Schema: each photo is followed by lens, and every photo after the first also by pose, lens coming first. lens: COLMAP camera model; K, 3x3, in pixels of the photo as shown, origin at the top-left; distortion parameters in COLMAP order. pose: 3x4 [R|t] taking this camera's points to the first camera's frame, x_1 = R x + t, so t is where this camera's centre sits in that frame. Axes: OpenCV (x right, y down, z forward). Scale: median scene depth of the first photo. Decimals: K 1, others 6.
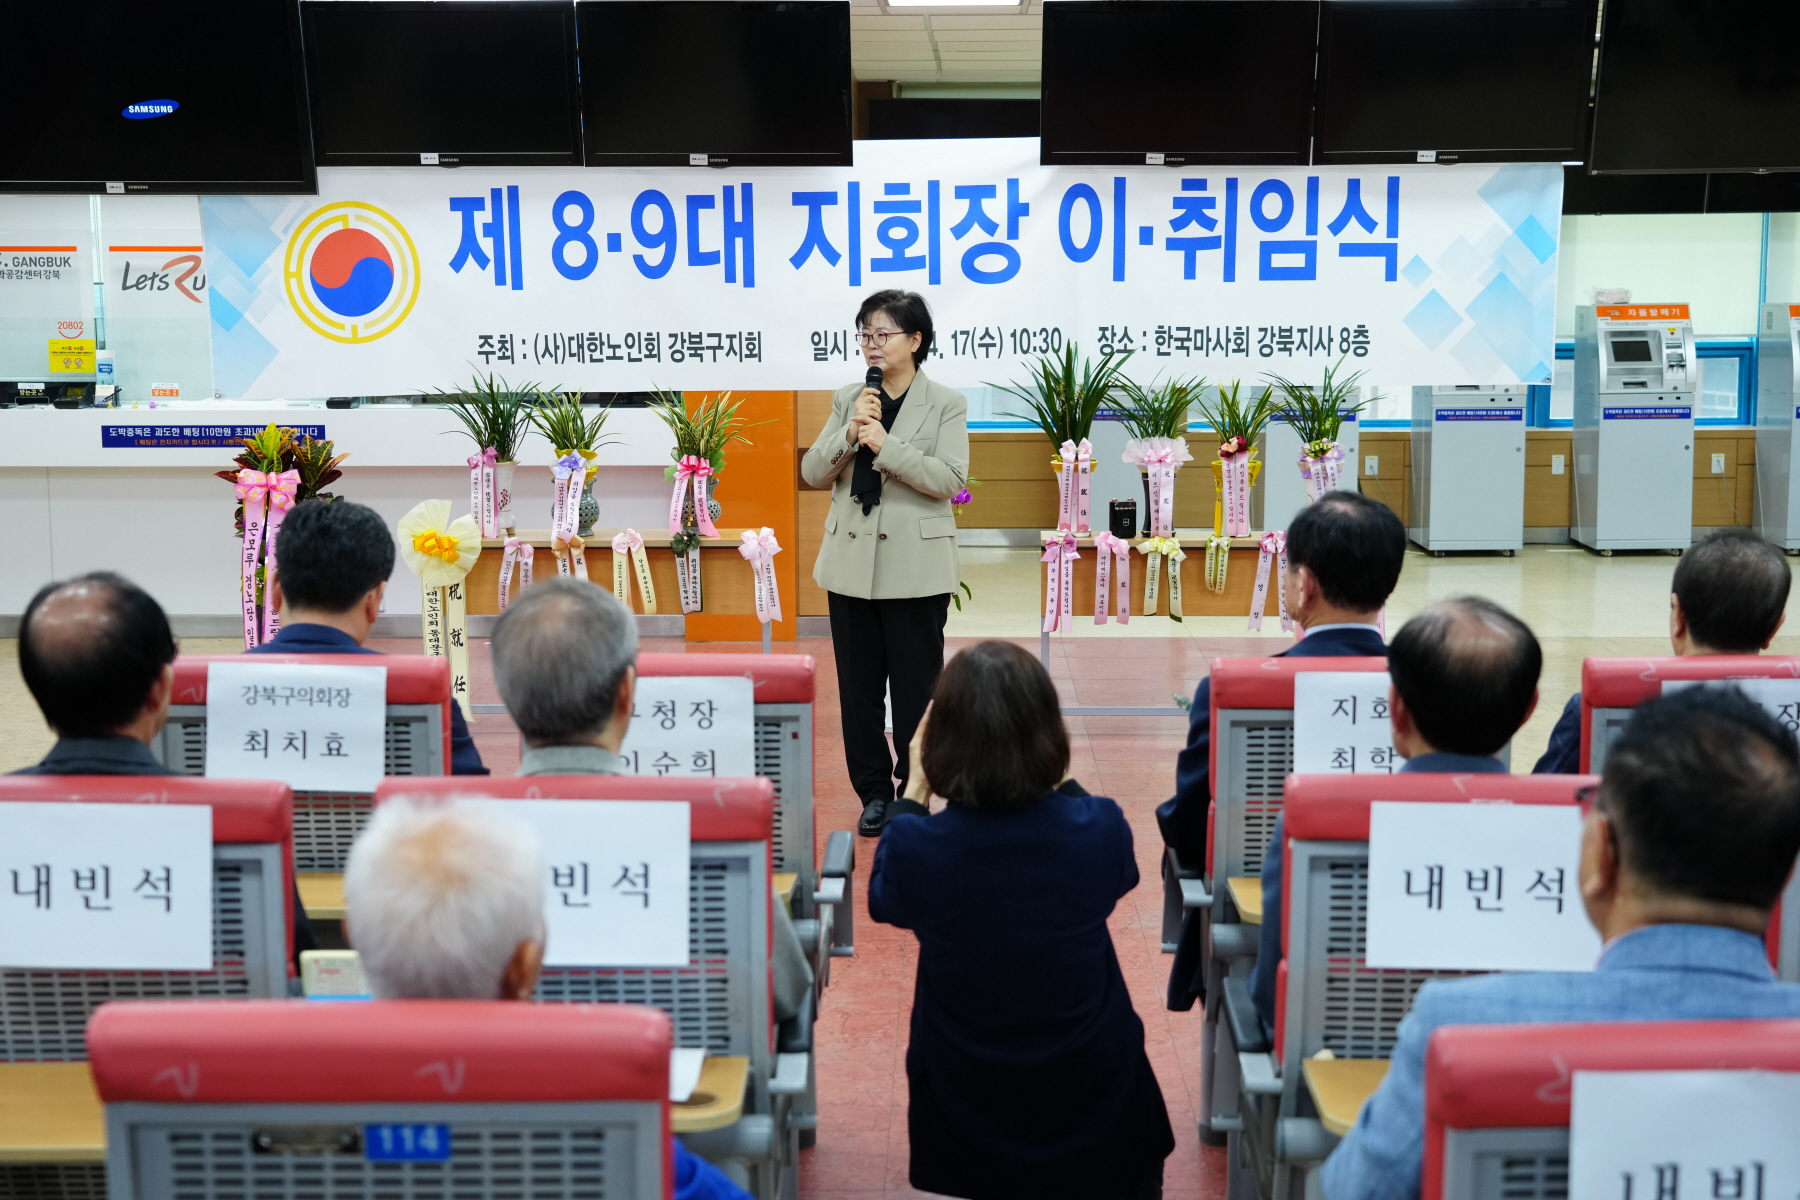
lens RADIAL K [[2629.3, 0, 898.5], [0, 2629.3, 639.2], [0, 0, 1]] dist [0.018961, -0.008200]
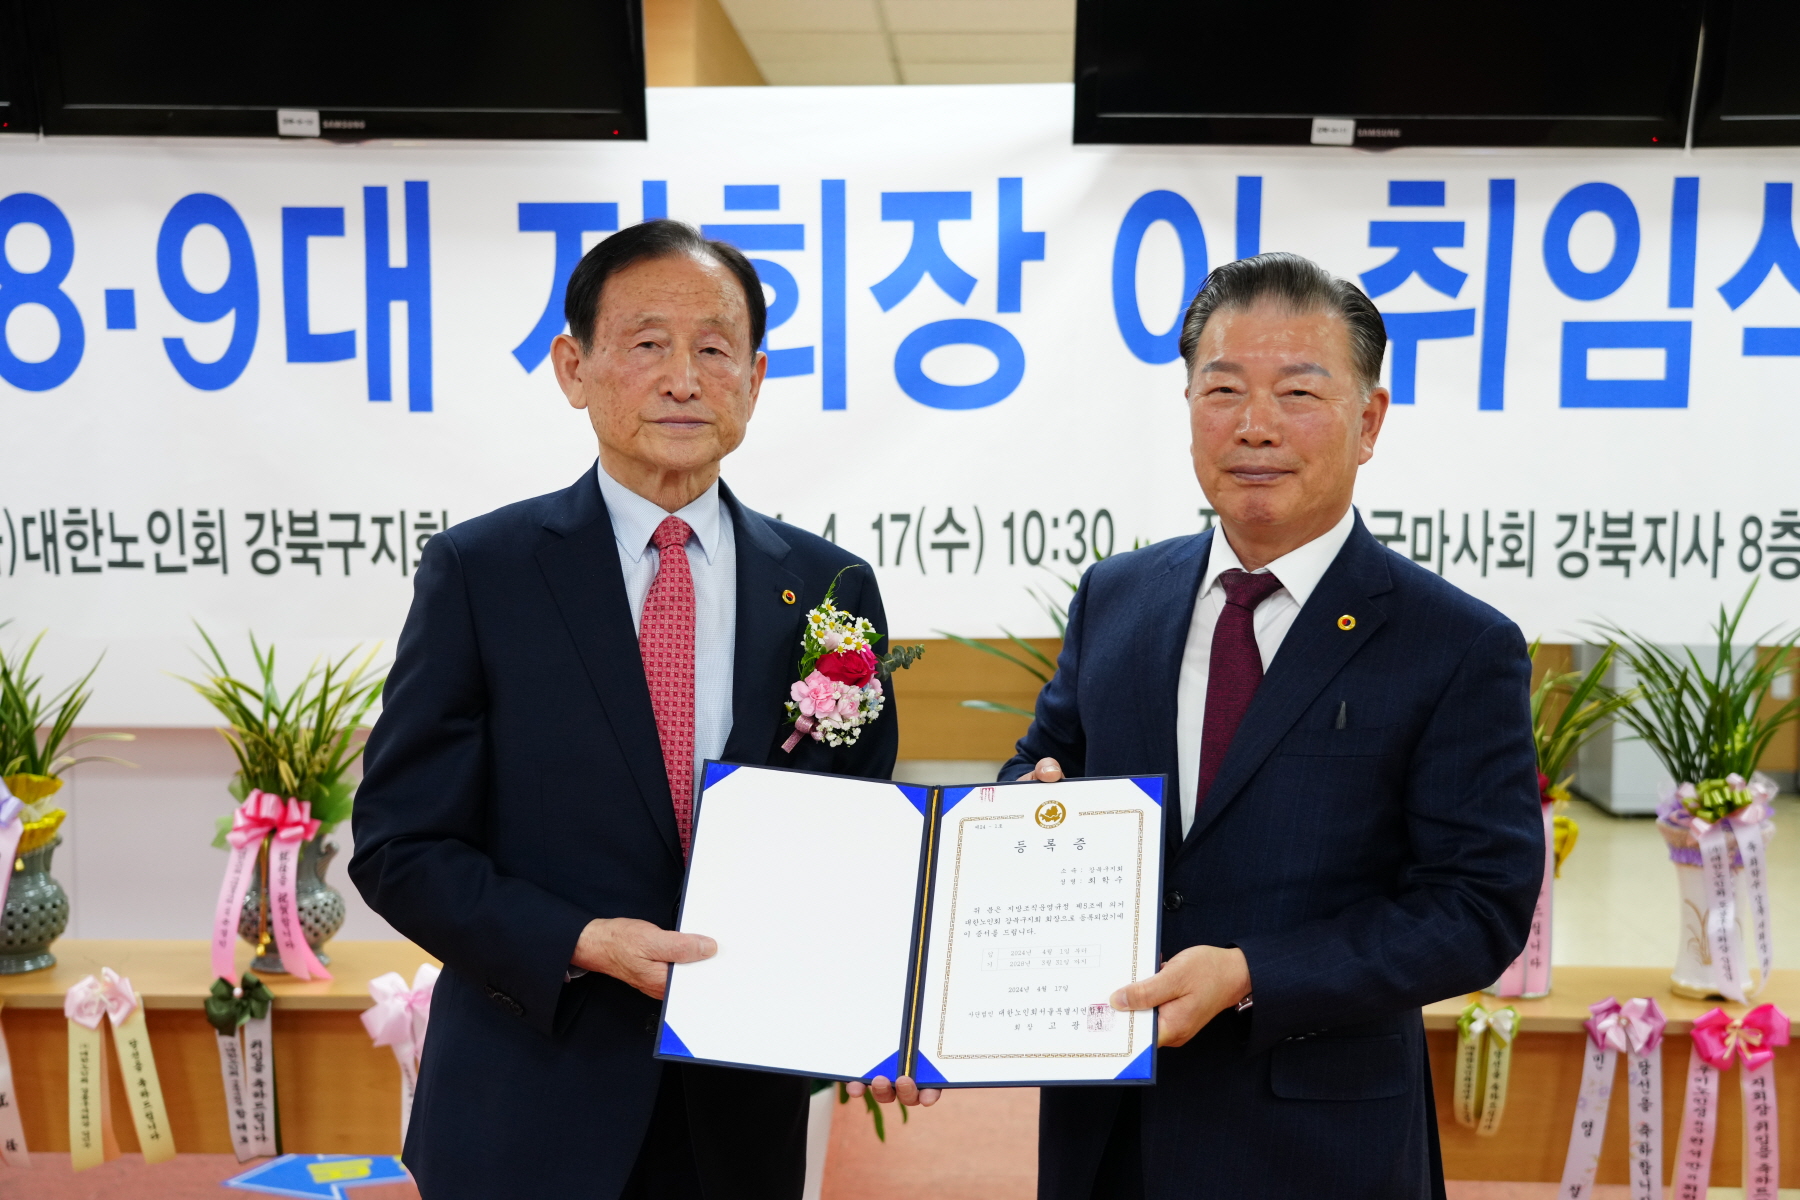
lens RADIAL K [[2339.2, 0, 906.2], [0, 2339.2, 619.1], [0, 0, 1]] dist [0.045031, -0.024683]
pose [[0.999938, 0.010551, -0.003574, 0.027918], [-0.010723, 0.998587, -0.052050, -0.078813], [0.003020, 0.052086, 0.998638, 0.604123]]
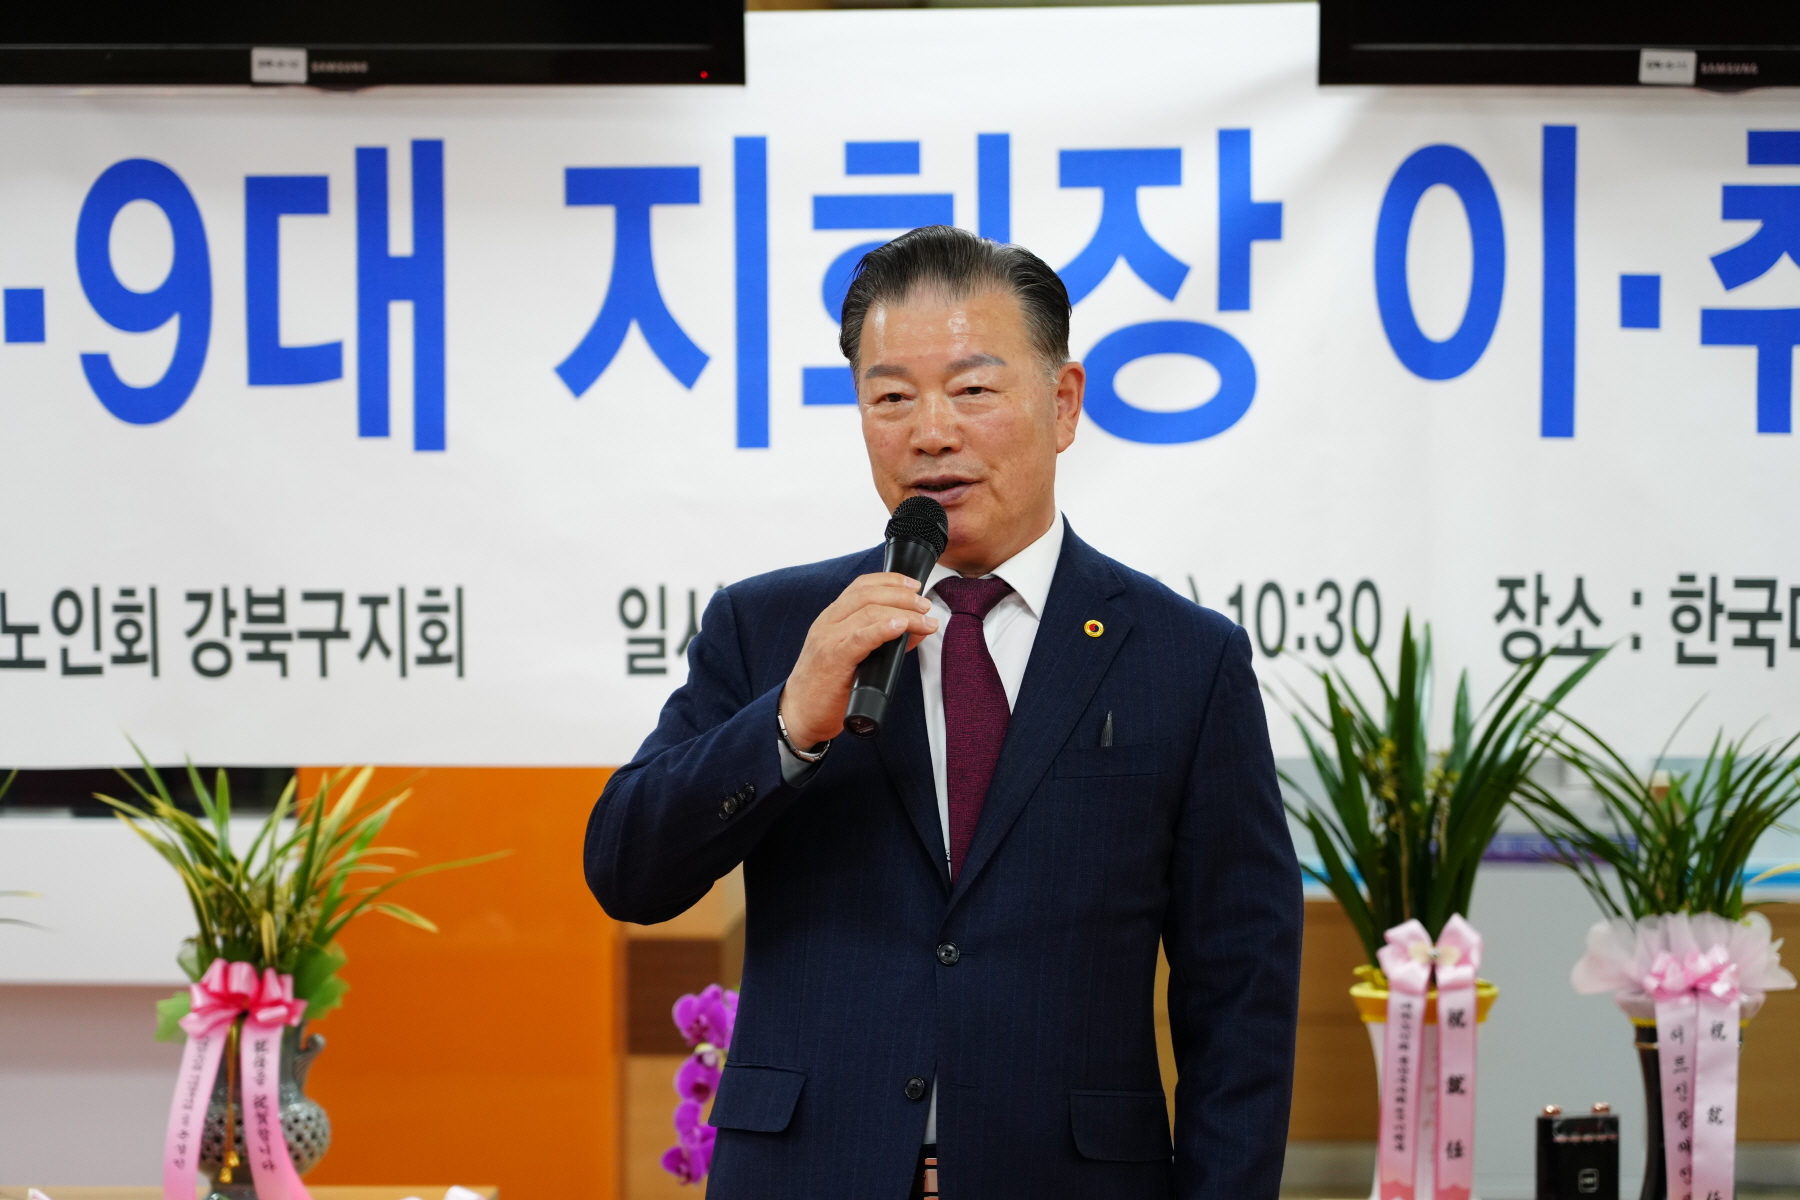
lens RADIAL K [[5385.6, 0, 931.5], [0, 5385.6, 682.4], [0, 0, 1]] dist [-0.052921, 1.188827]
pose [[0.999883, 0.005127, -0.014410, 0.015679], [-0.006764, 0.993228, -0.115981, -0.027767], [0.013718, 0.116065, 0.993147, 0.337685]]
